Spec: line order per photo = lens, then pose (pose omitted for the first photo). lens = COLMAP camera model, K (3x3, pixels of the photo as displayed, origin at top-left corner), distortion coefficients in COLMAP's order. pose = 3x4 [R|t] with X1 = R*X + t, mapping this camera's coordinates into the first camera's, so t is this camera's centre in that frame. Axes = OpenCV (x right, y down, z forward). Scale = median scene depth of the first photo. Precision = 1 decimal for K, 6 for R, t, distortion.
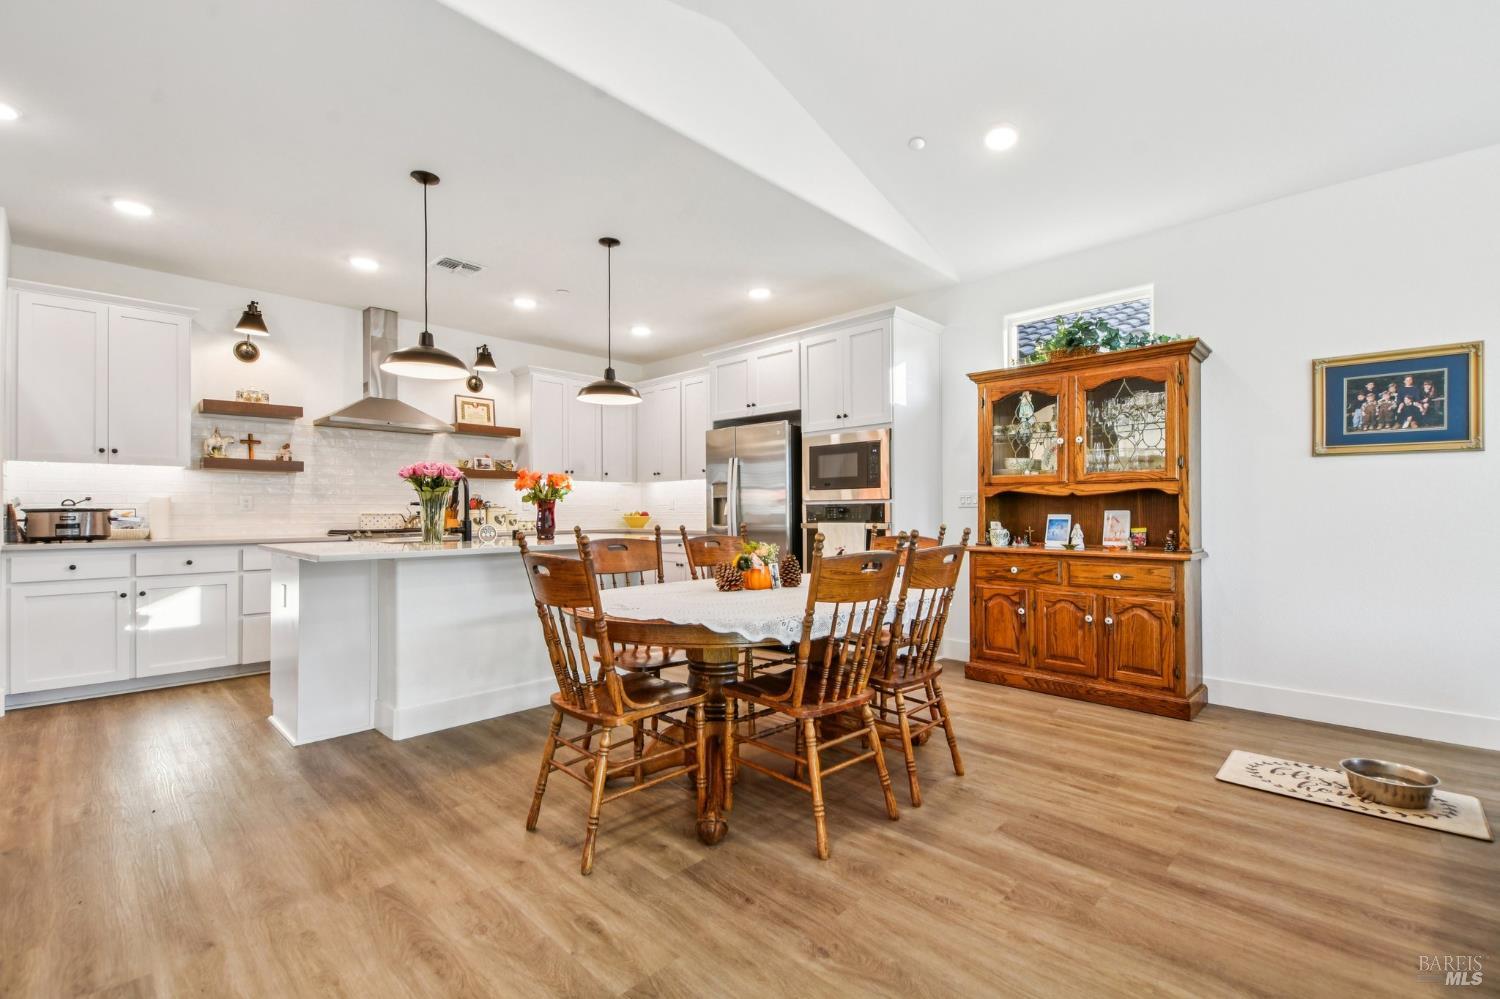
lens RADIAL K [[660.9, 0, 751.4], [0, 660.9, 504.6], [0, 0, 1]] dist [0.013019, -0.011040]
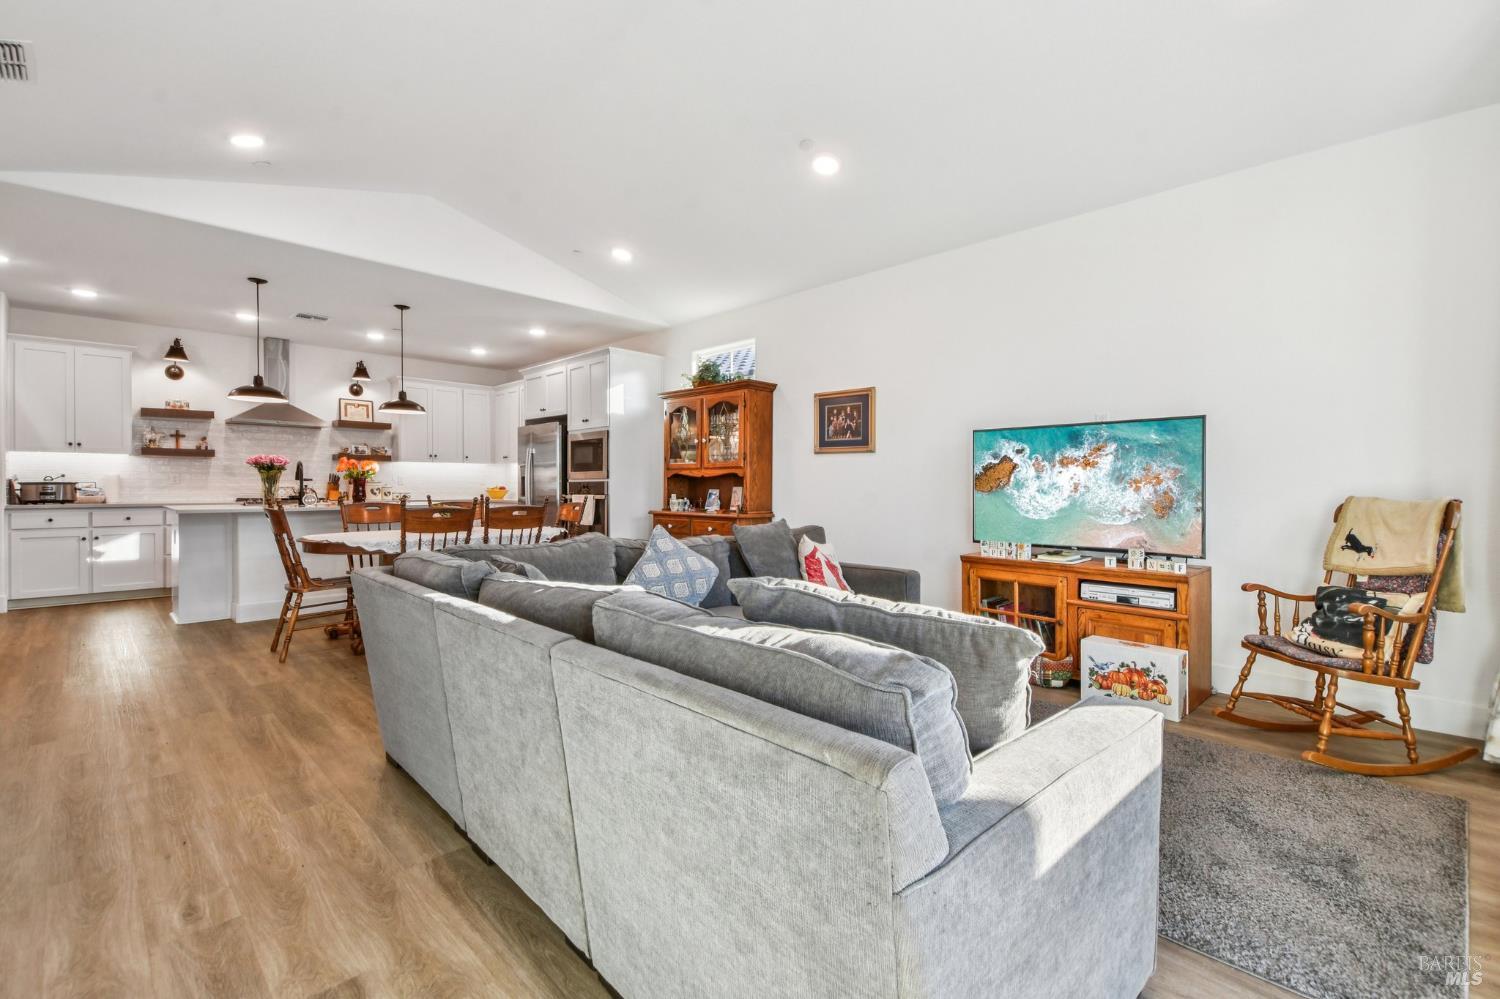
lens RADIAL K [[660.9, 0, 755.7], [0, 660.9, 488.5], [0, 0, 1]] dist [0.013019, -0.011040]
pose [[0.999976, 0.004846, -0.004949, 0.601560], [-0.004776, 0.999891, 0.013970, -0.008661], [0.005016, -0.013946, 0.999890, -0.512500]]
